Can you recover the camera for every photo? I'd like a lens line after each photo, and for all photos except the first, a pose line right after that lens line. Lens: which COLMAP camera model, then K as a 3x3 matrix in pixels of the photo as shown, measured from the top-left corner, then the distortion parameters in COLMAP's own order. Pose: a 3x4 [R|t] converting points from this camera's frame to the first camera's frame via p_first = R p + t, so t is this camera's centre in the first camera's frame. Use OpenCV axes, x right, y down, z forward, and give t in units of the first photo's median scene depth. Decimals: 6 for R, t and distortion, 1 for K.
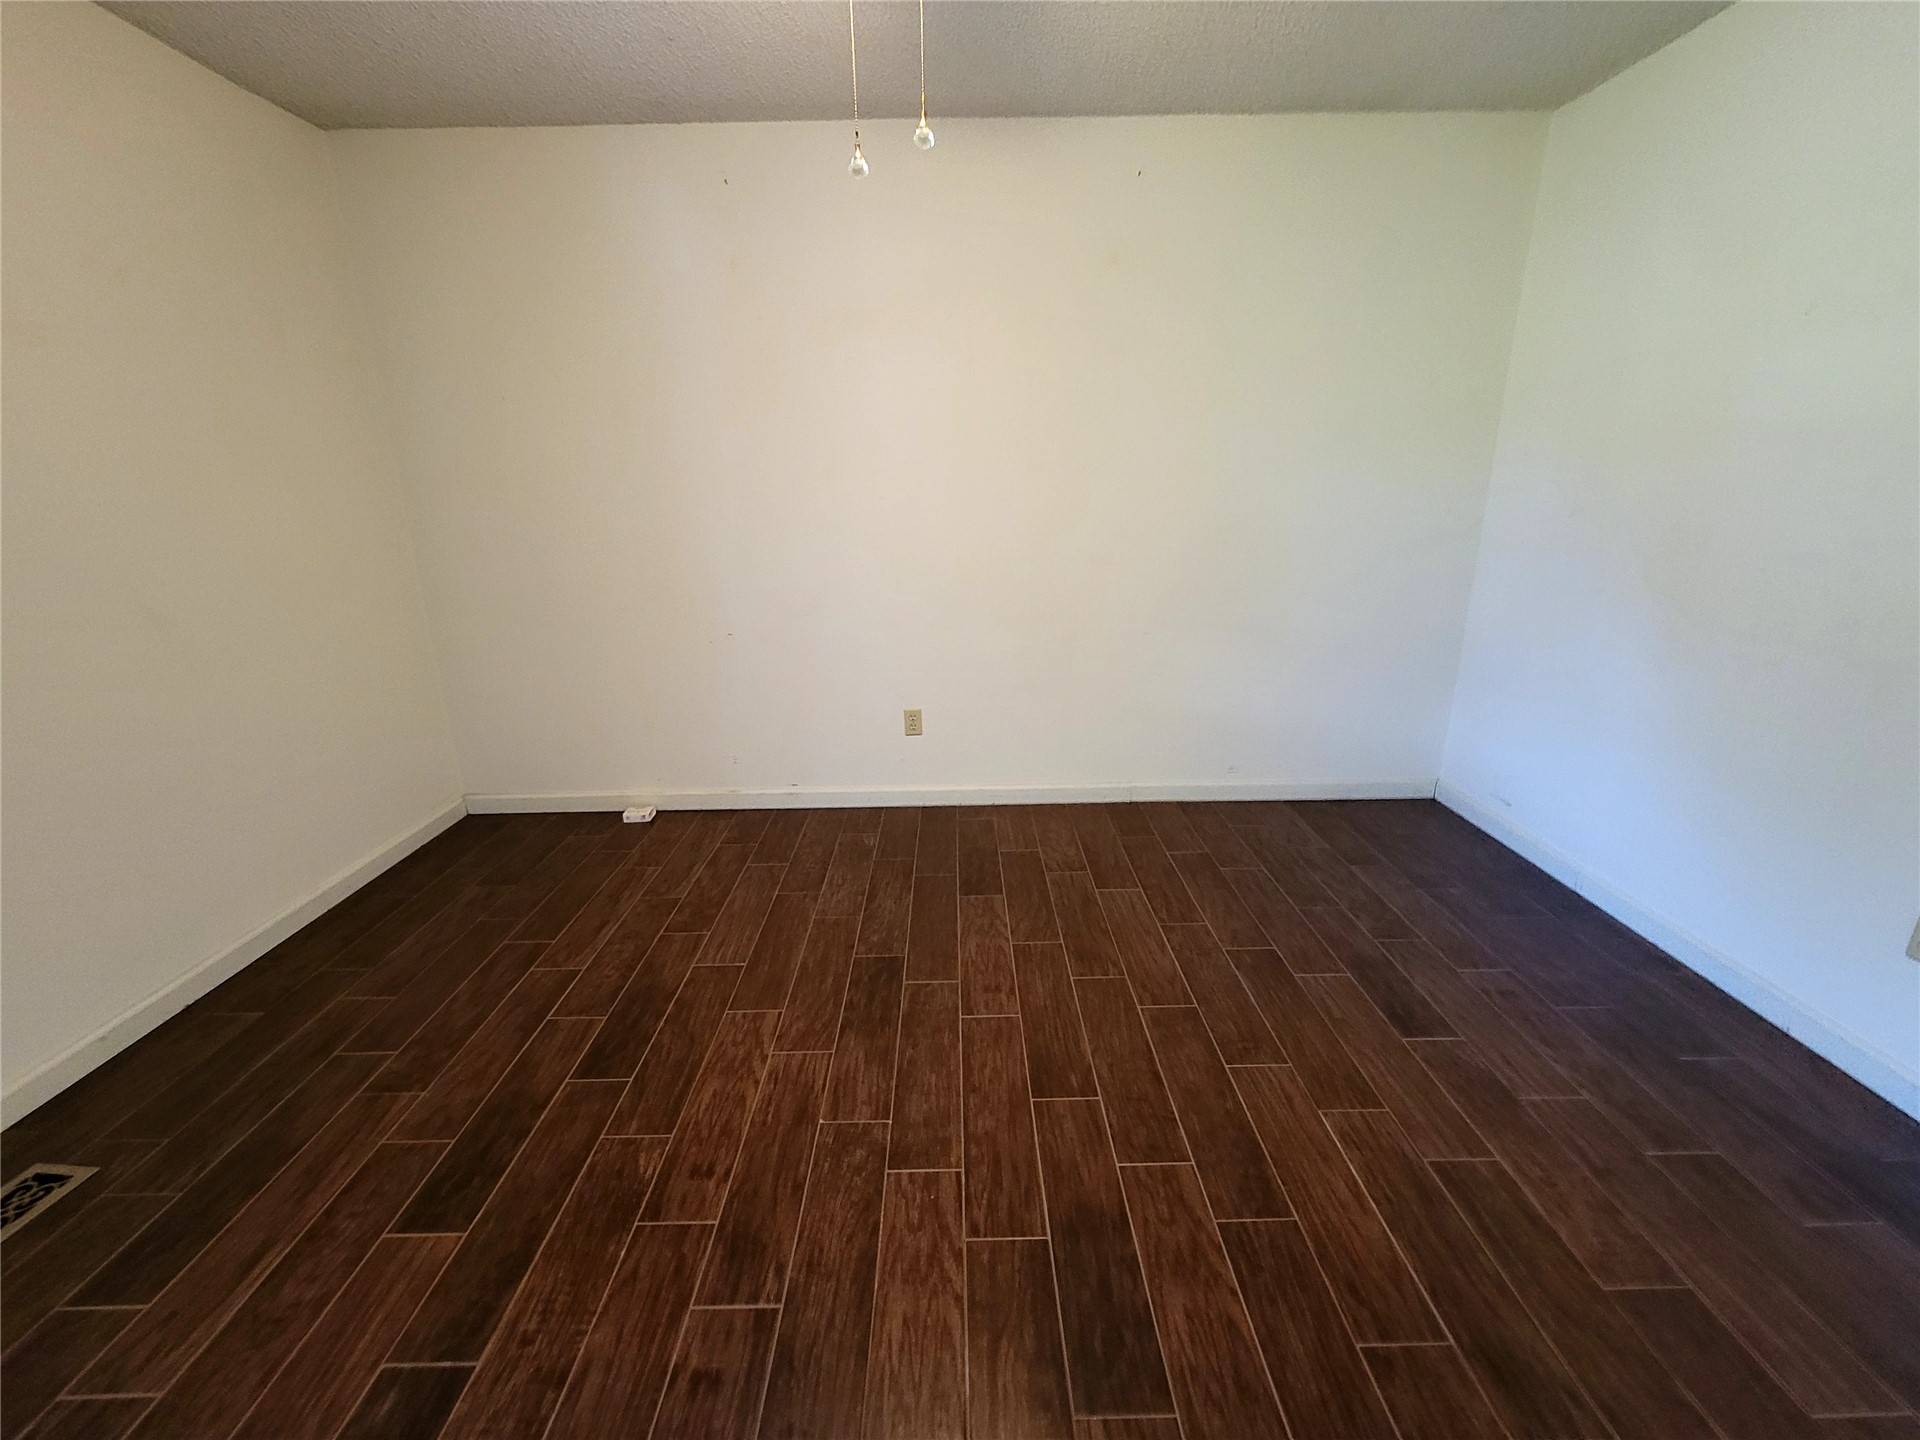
lens RADIAL K [[786.3, 0, 950.2], [0, 786.3, 719.7], [0, 0, 1]] dist [-0.005732, 0.003057]
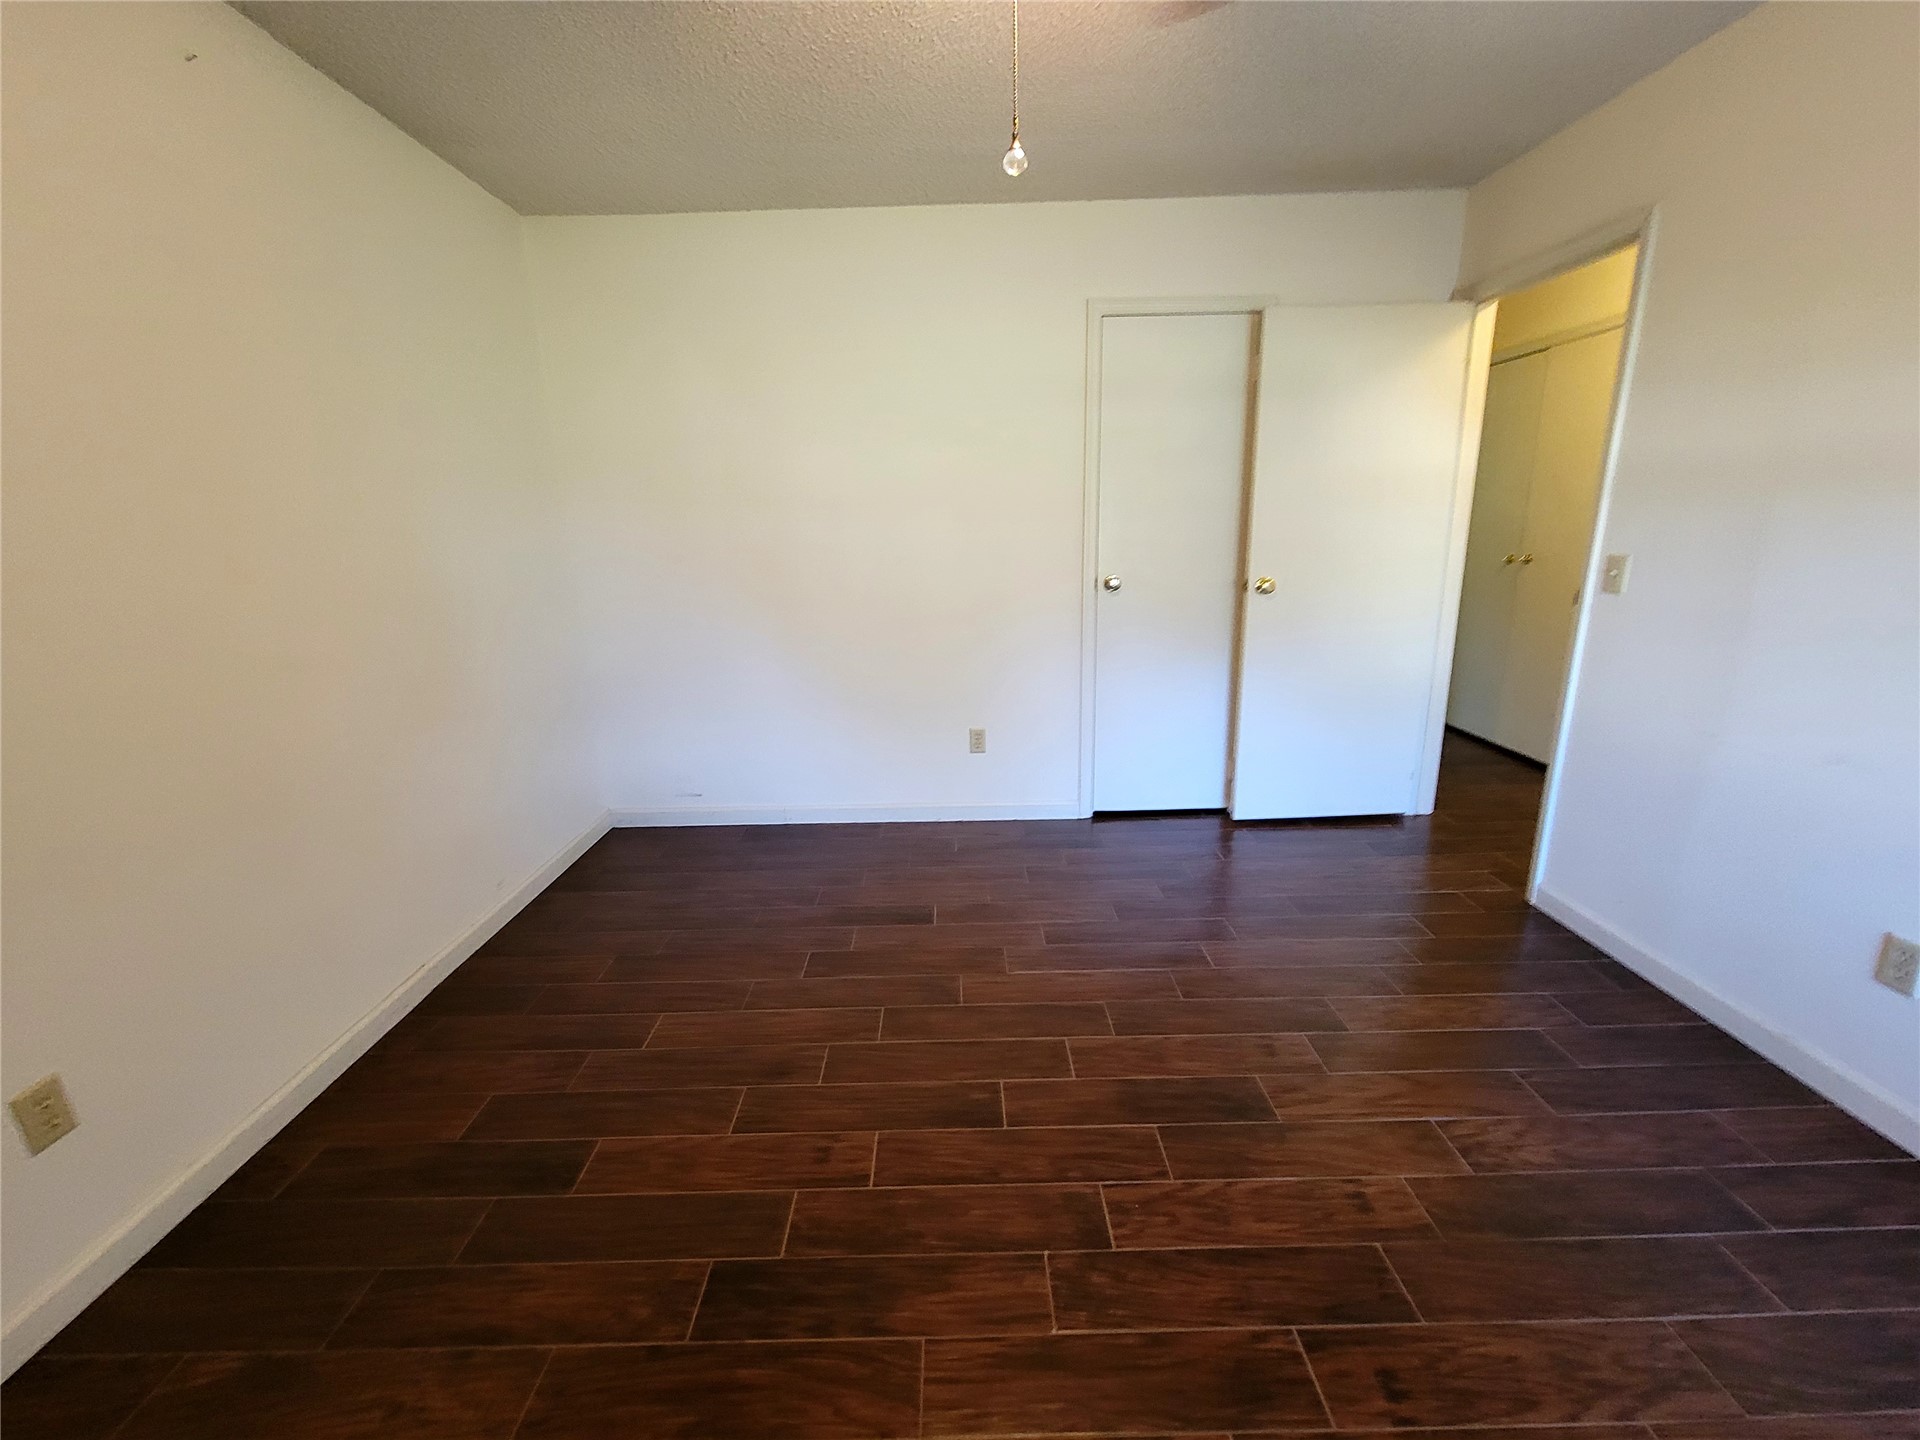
lens RADIAL K [[786.3, 0, 953.8], [0, 786.3, 724.8], [0, 0, 1]] dist [-0.005732, 0.003057]
pose [[0.005083, -0.244323, 0.969681, -0.876872], [0.314513, 0.920873, 0.230377, -0.290961], [-0.949240, 0.303806, 0.081523, 0.957102]]
